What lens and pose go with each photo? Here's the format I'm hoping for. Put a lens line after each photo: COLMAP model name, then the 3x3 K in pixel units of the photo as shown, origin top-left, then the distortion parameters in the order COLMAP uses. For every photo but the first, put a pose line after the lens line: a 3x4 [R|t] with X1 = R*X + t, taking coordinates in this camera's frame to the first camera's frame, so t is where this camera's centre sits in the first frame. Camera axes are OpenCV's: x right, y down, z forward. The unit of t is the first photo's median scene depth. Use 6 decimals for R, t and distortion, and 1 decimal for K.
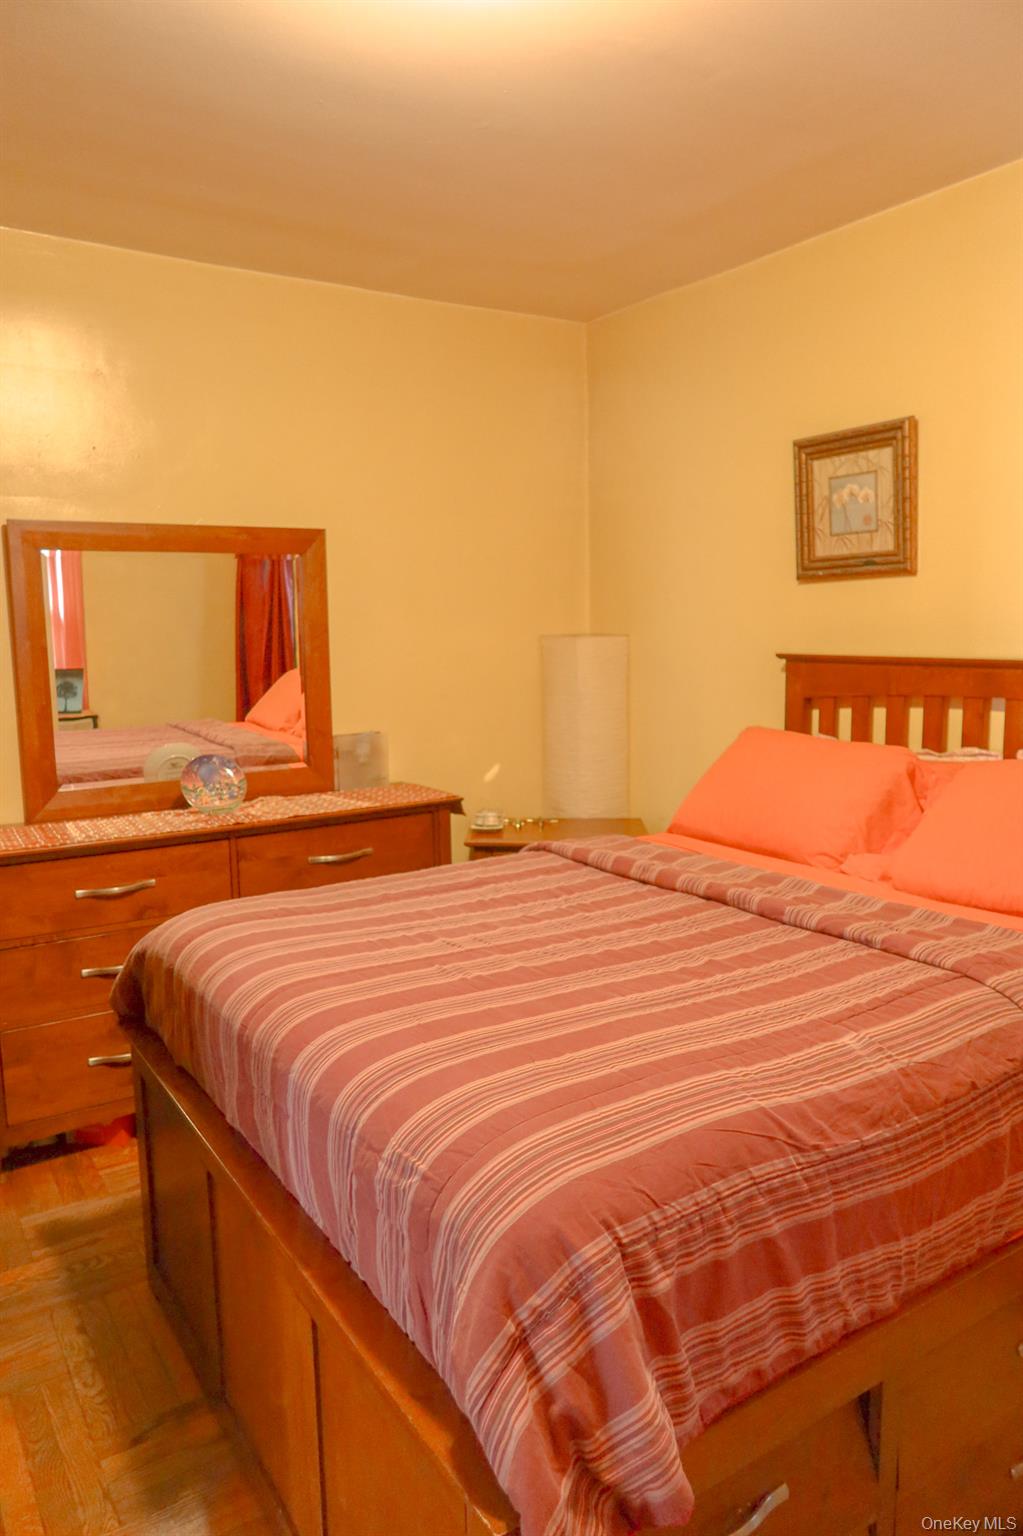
lens RADIAL K [[1056.8, 0, 510.9], [0, 1056.8, 759.3], [0, 0, 1]] dist [-0.031204, -0.002889]
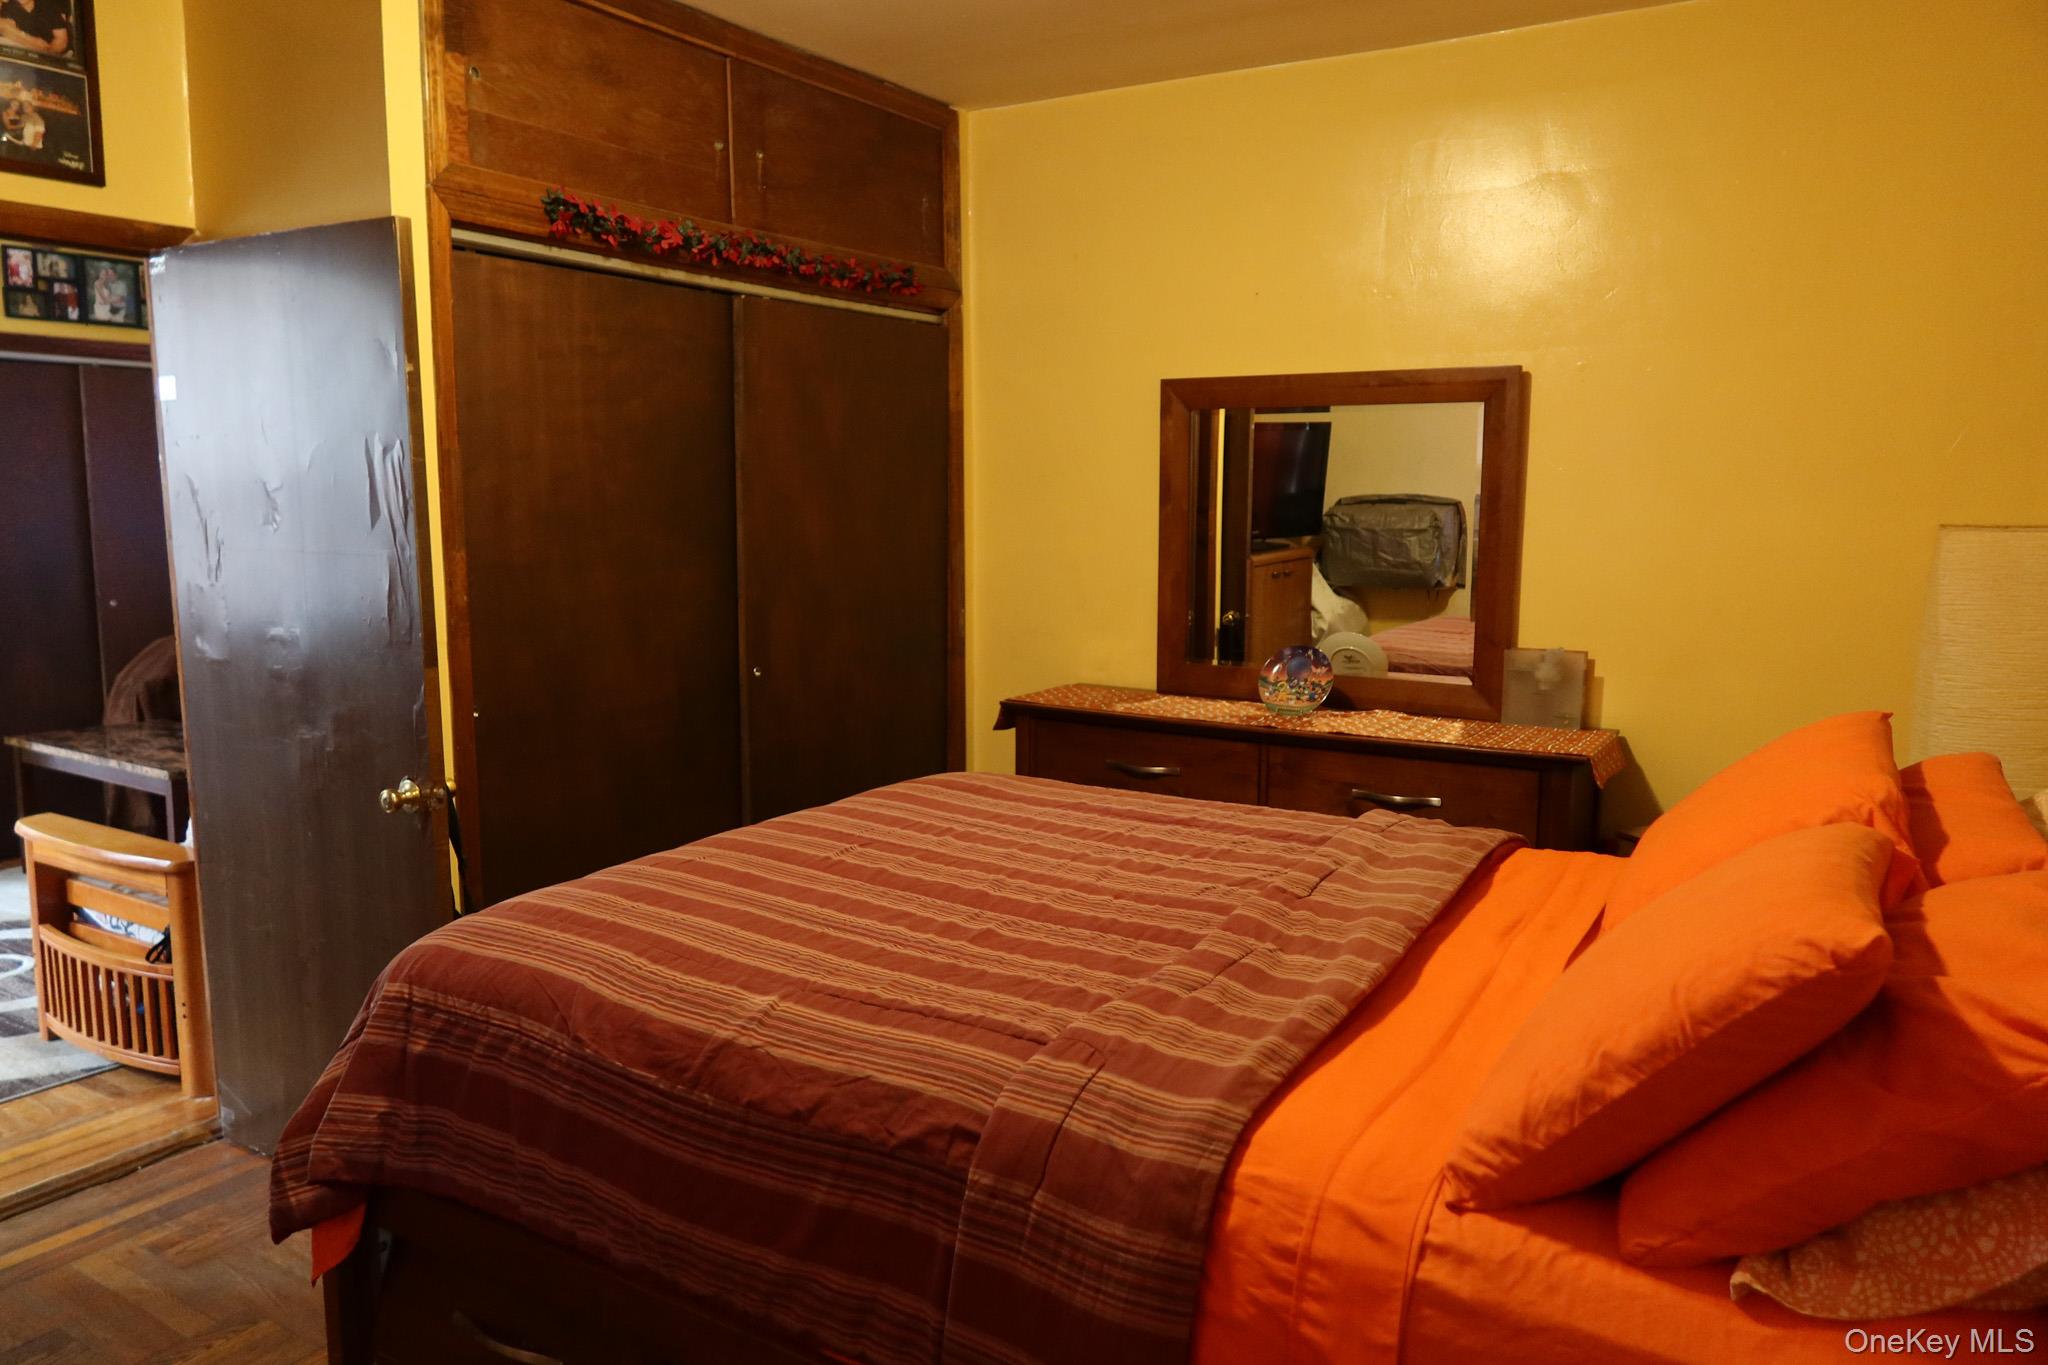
lens RADIAL K [[1409.0, 0, 1021.4], [0, 1409.0, 679.9], [0, 0, 1]] dist [-0.031204, -0.002889]
pose [[0.429620, 0.142765, -0.891653, 0.688185], [-0.131377, 0.986799, 0.094698, -0.059740], [0.893402, 0.076458, 0.442704, 0.333856]]
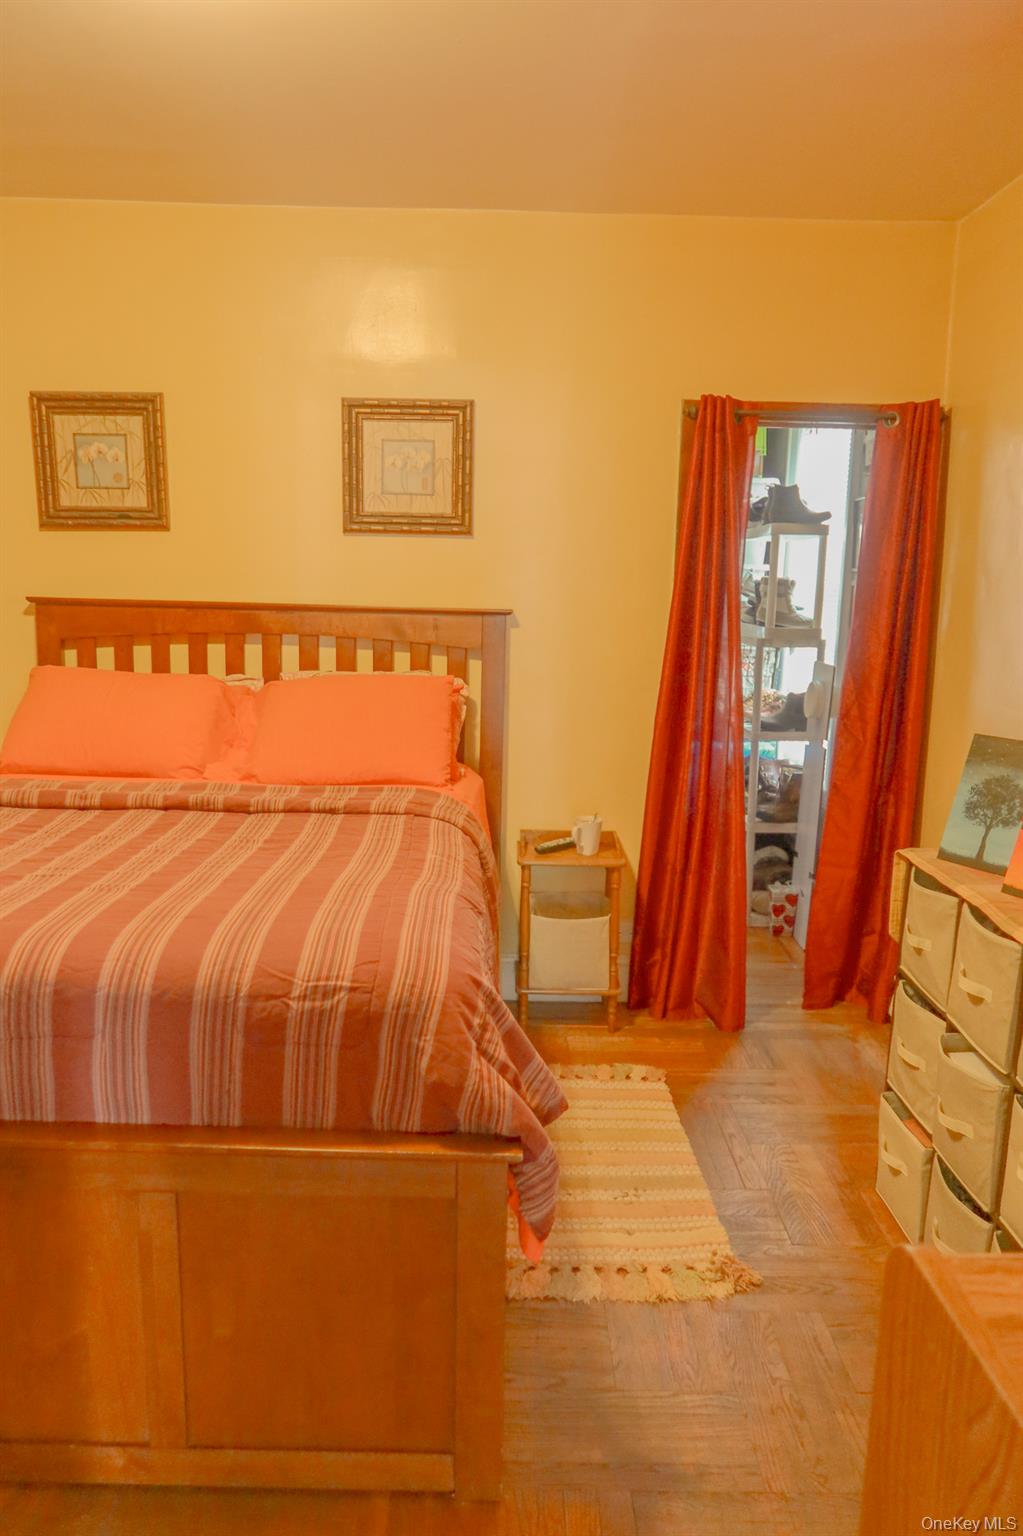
lens RADIAL K [[1056.8, 0, 504.9], [0, 1056.8, 773.4], [0, 0, 1]] dist [-0.031204, -0.002889]
pose [[0.533770, -0.122631, 0.836691, -0.426218], [0.072965, 0.992418, 0.098907, 0.005348], [-0.842476, 0.008255, 0.538670, 0.050793]]
